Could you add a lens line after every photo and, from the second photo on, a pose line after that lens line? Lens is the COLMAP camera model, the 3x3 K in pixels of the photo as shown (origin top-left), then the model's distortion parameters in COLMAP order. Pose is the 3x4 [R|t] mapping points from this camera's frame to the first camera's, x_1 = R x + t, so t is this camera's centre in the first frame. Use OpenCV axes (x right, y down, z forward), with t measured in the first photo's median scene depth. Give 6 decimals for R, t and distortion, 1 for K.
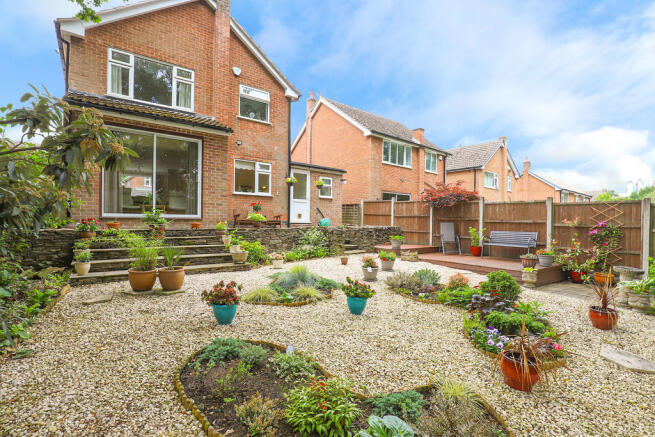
lens RADIAL K [[307.9, 0, 327.5], [0, 307.9, 218.5], [0, 0, 1]] dist [-0.027562, 0.000231]
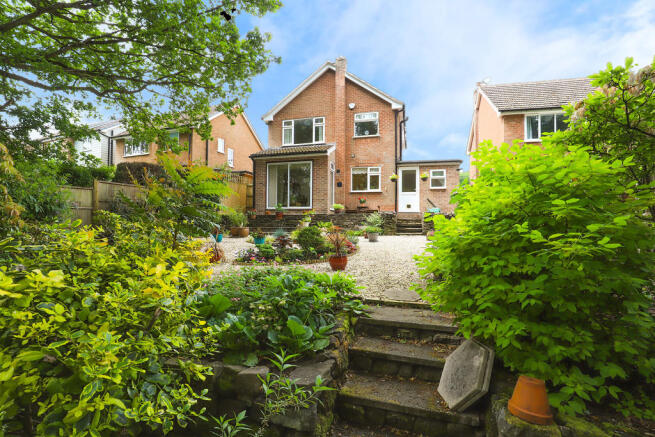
lens RADIAL K [[307.9, 0, 327.5], [0, 307.9, 218.5], [0, 0, 1]] dist [-0.027562, 0.000231]
pose [[0.590235, -0.020465, -0.806972, 0.731384], [0.005773, 0.999760, -0.021131, 0.066466], [0.807211, 0.007814, 0.590211, 0.067224]]
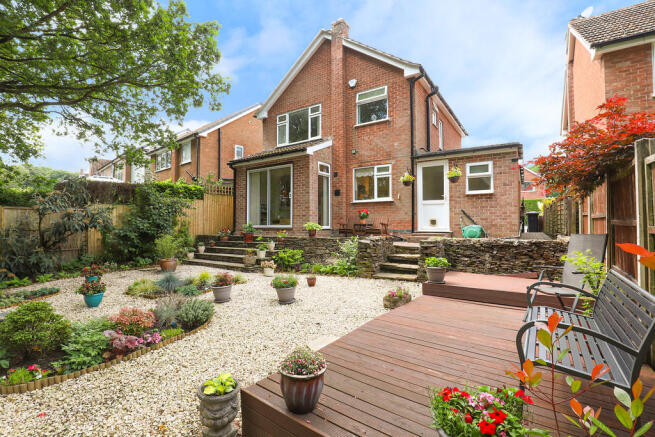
lens RADIAL K [[302.4, 0, 327.7], [0, 302.4, 215.5], [0, 0, 1]] dist [-0.027359, 0.000541]
pose [[0.299437, -0.037699, -0.953371, 0.588821], [0.014570, 0.999283, -0.034938, -0.003476], [0.954005, -0.003429, 0.299771, 0.580181]]
